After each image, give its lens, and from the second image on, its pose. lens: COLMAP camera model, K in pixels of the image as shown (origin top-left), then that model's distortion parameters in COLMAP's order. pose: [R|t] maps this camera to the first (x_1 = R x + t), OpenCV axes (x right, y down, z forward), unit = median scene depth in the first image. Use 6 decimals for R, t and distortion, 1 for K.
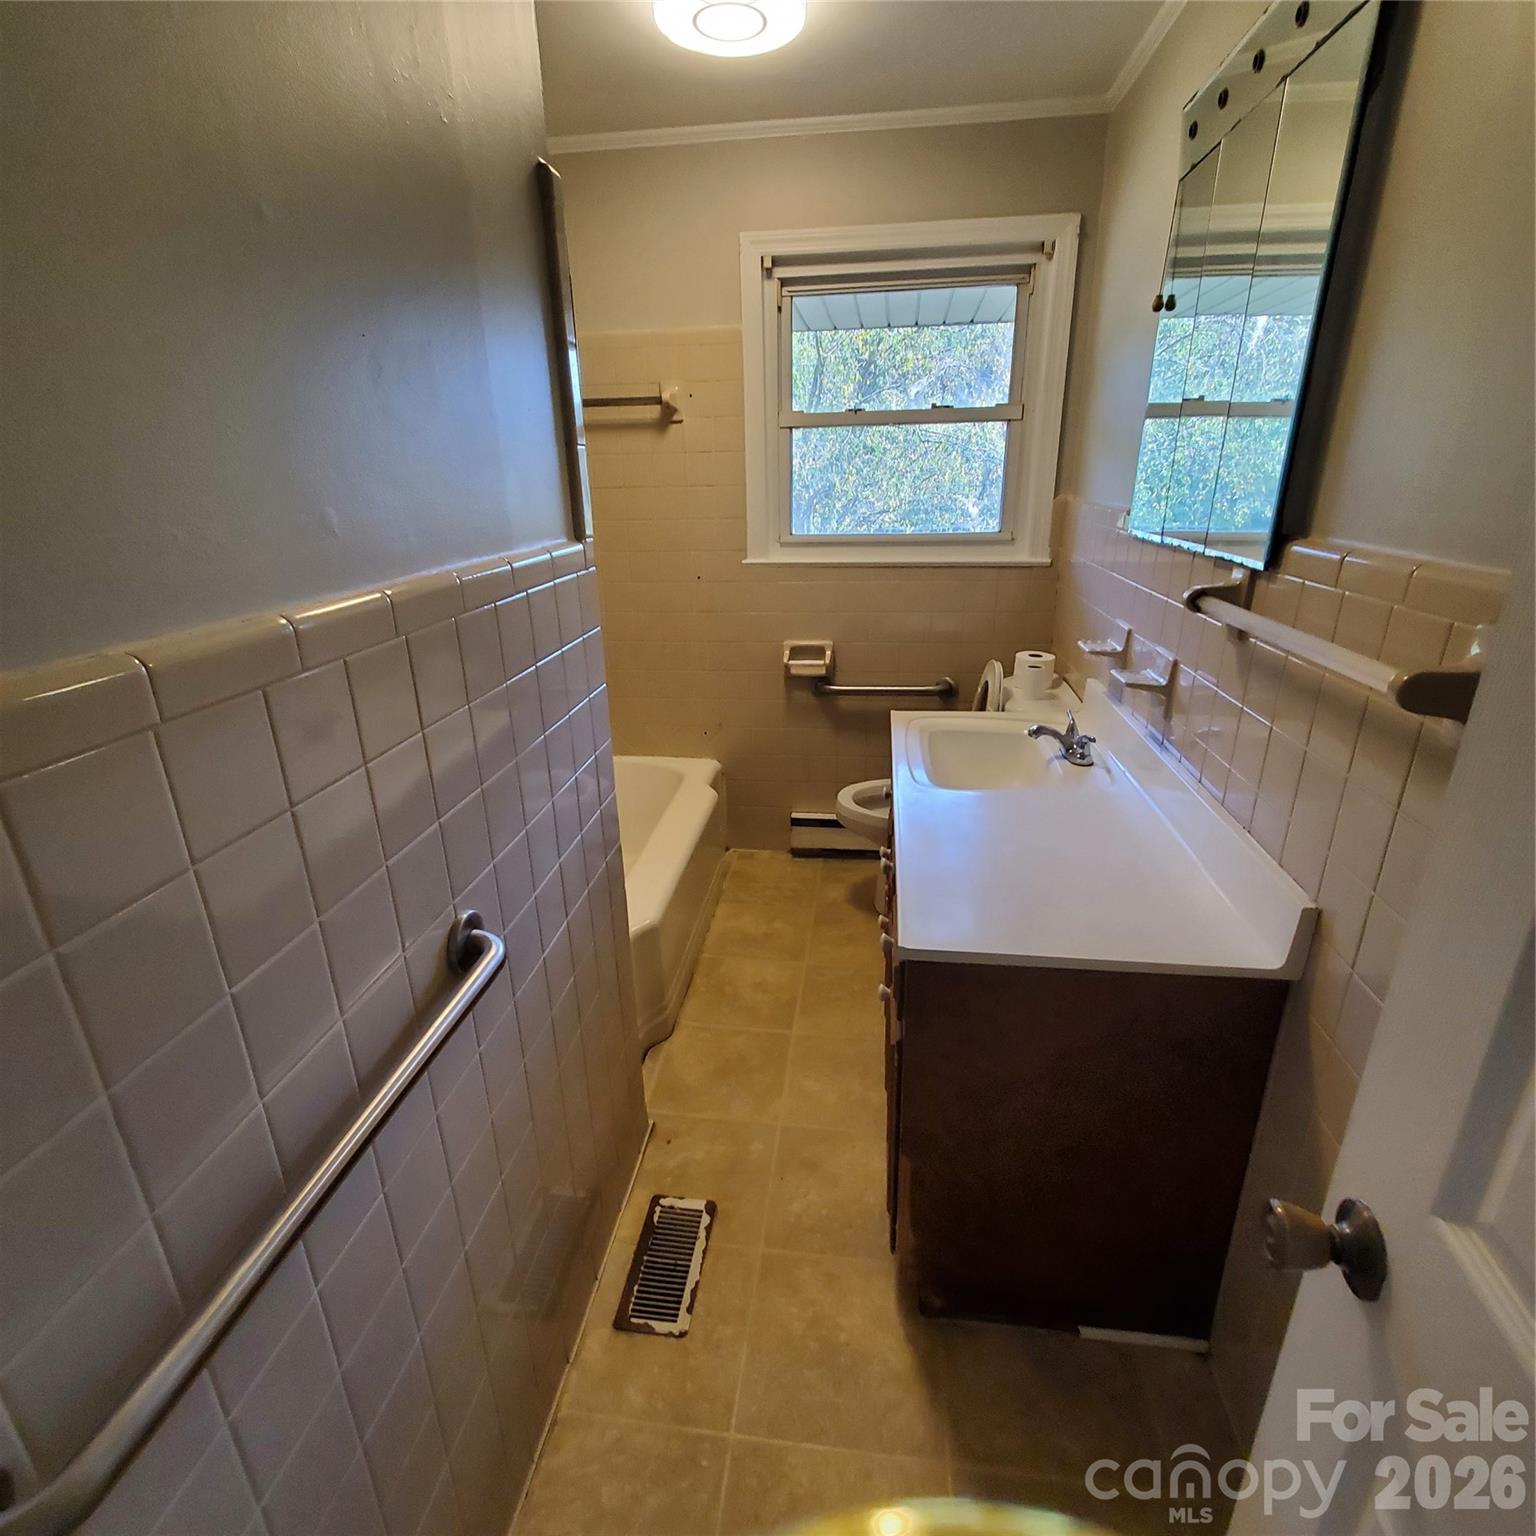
lens RADIAL K [[809.0, 0, 768.5], [0, 809.0, 768.8], [0, 0, 1]] dist [0.002775, 0.000208]
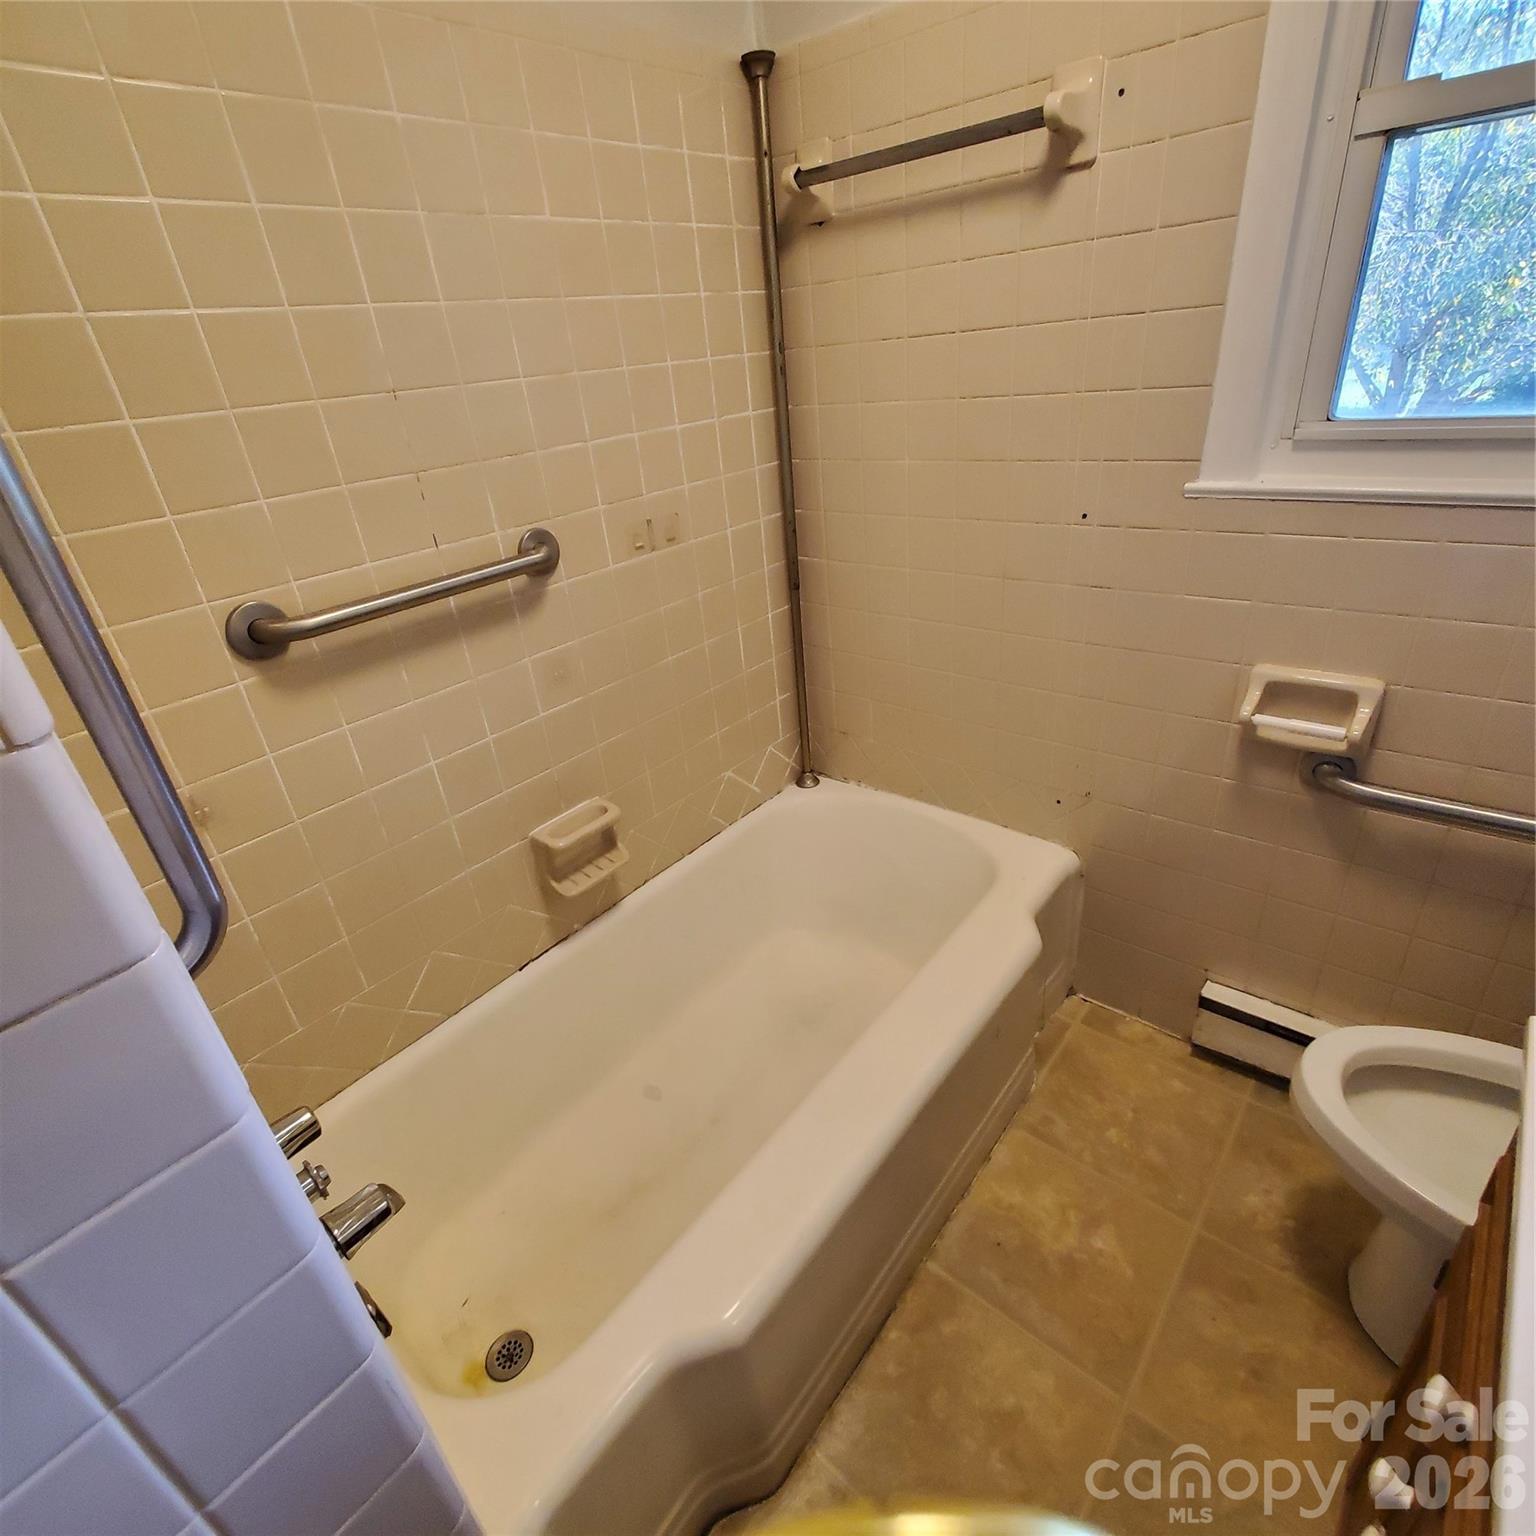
lens RADIAL K [[815.4, 0, 761.5], [0, 815.4, 765.8], [0, 0, 1]] dist [0.006041, 0.000182]
pose [[0.837850, 0.195195, -0.509810, 0.032978], [-0.116660, 0.976336, 0.182093, -0.155767], [0.533290, -0.093093, 0.840795, 0.461813]]
